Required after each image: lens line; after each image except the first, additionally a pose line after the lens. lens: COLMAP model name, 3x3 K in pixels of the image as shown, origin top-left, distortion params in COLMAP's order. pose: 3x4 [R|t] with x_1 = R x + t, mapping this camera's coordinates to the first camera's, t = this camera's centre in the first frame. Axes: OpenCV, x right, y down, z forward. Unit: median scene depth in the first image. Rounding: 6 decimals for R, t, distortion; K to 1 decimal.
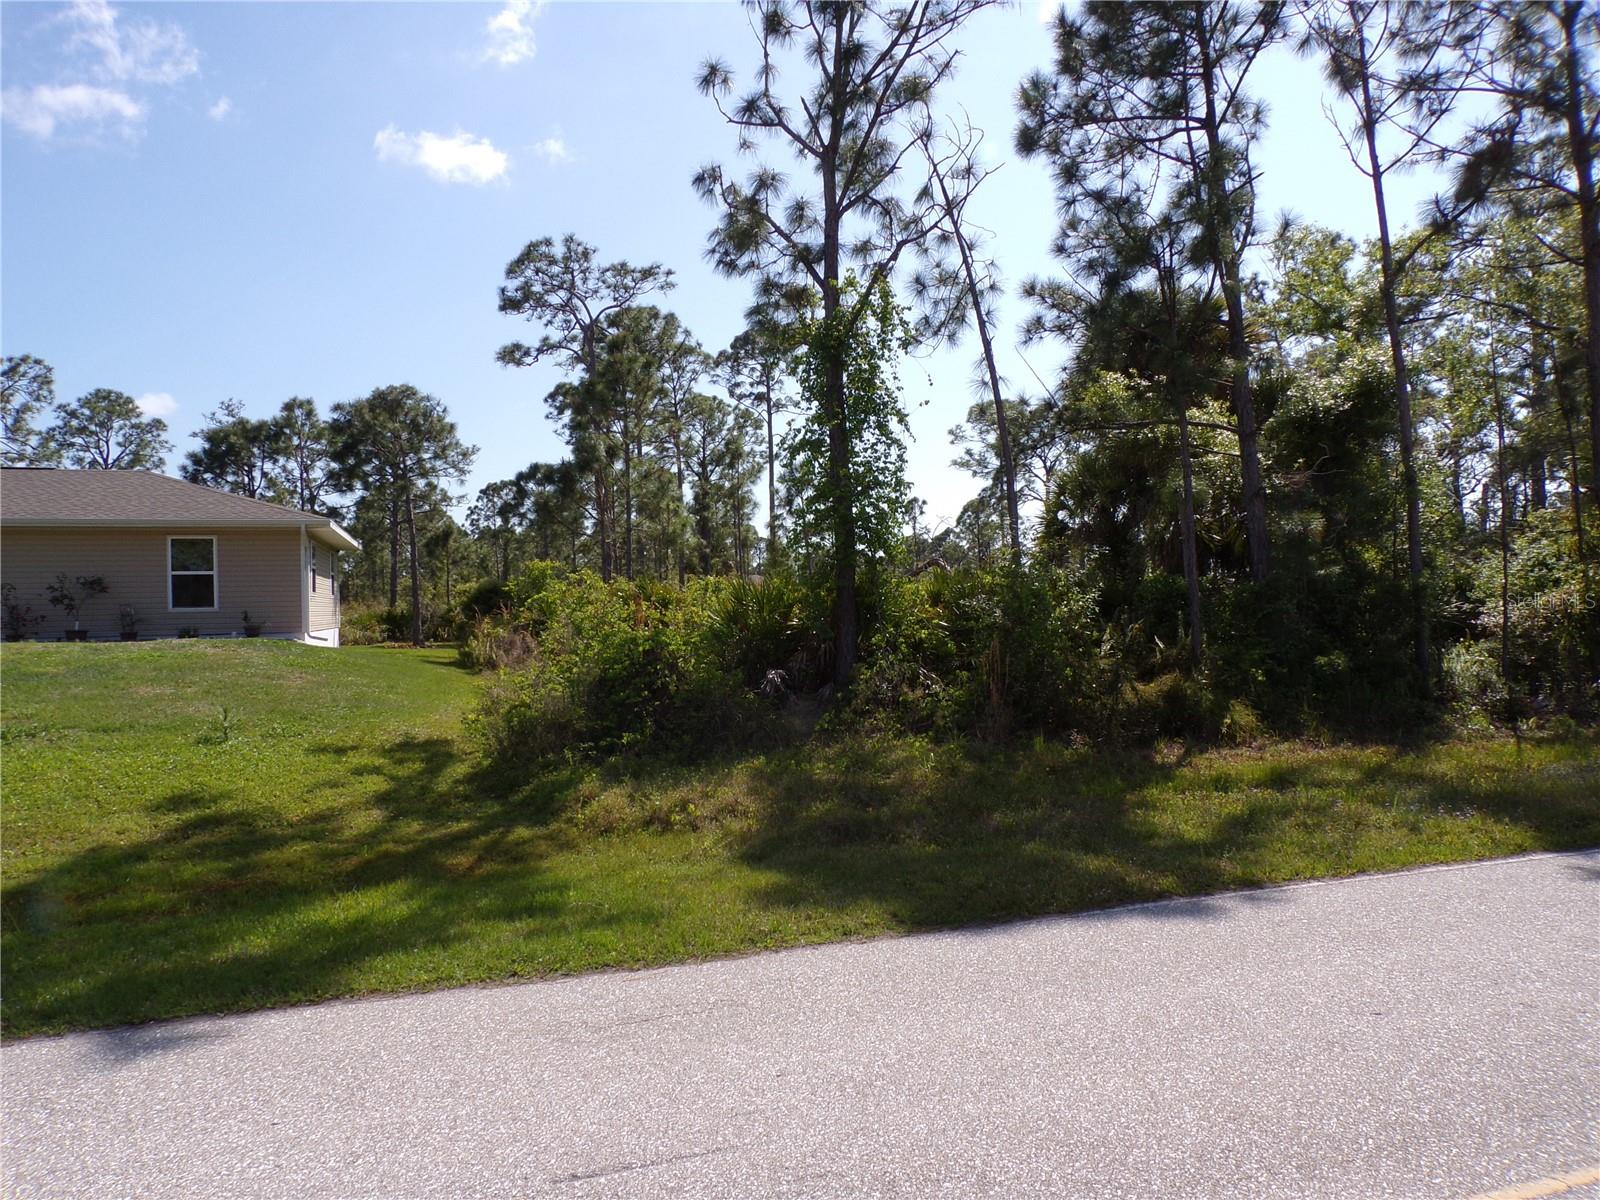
lens RADIAL K [[1085.8, 0, 793.4], [0, 1085.8, 593.6], [0, 0, 1]] dist [-0.002865, 0.004753]
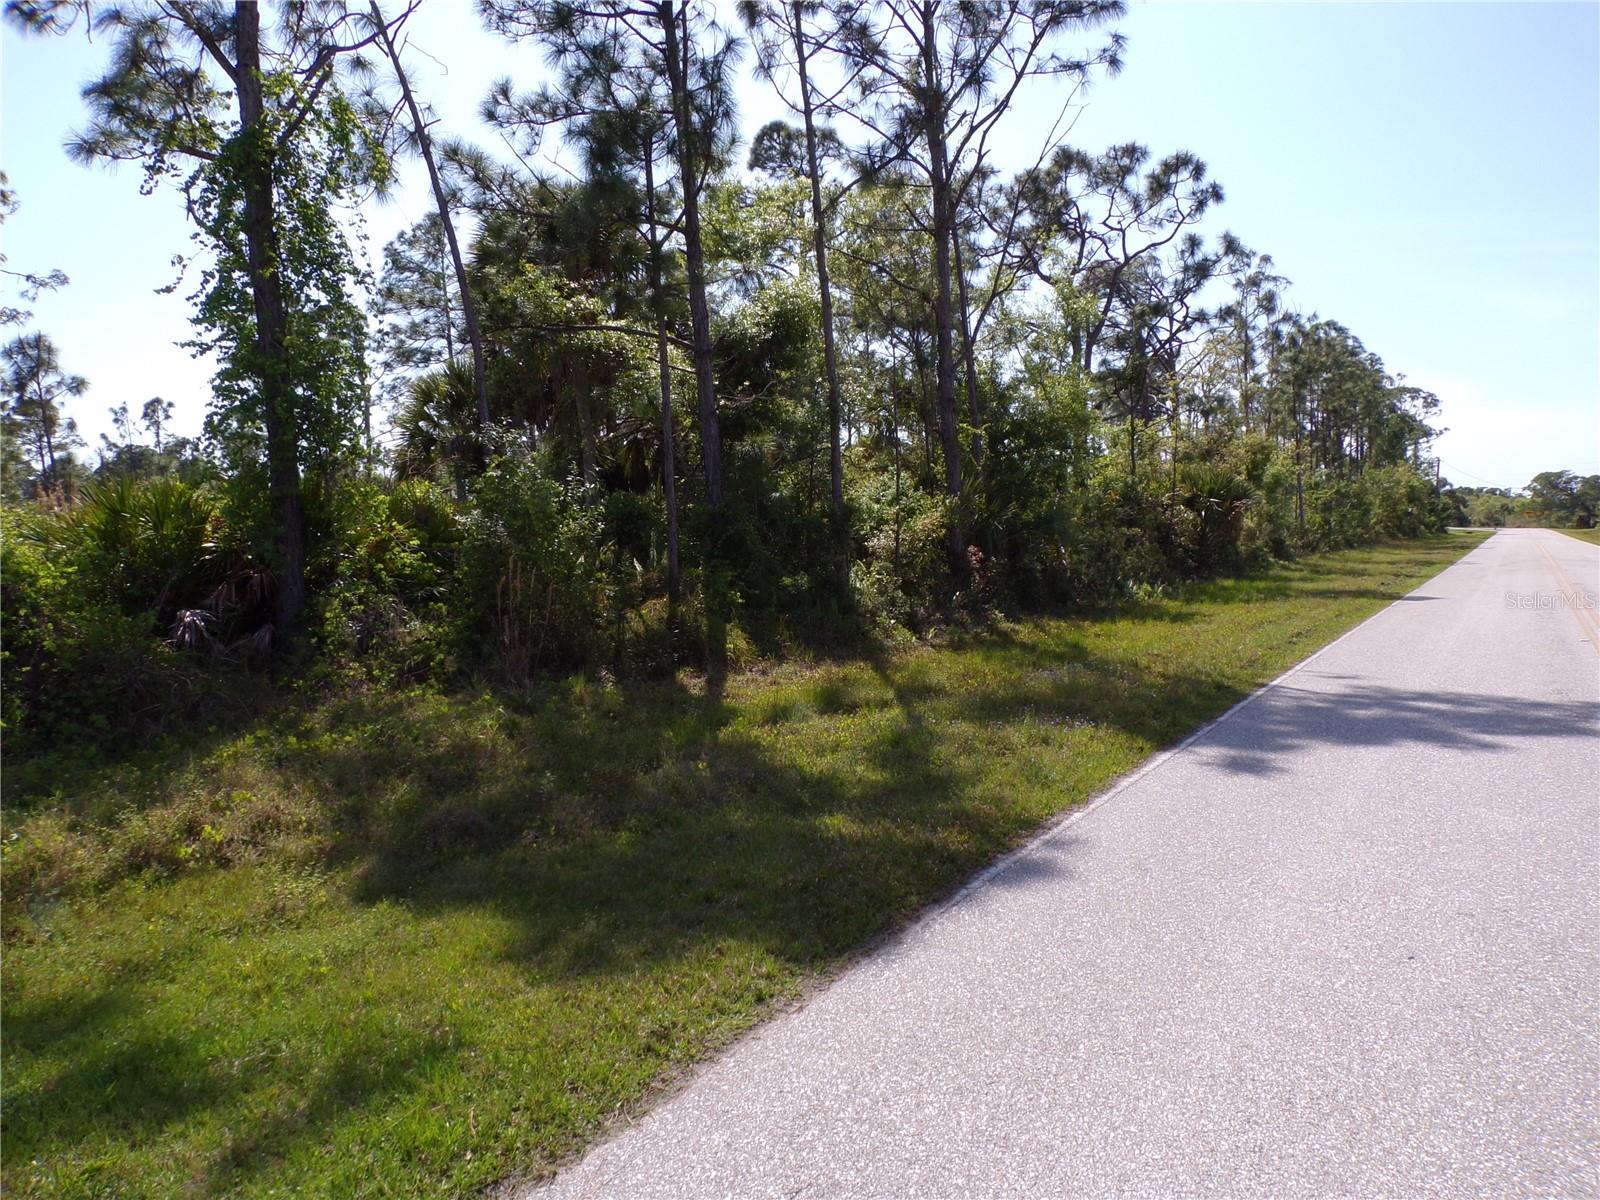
lens RADIAL K [[1085.8, 0, 793.4], [0, 1085.8, 593.6], [0, 0, 1]] dist [-0.002865, 0.004753]
pose [[0.787271, -0.027044, 0.616014, -0.143180], [-0.015558, 0.997848, 0.063691, 0.007850], [-0.616411, -0.059726, 0.785156, 0.197570]]
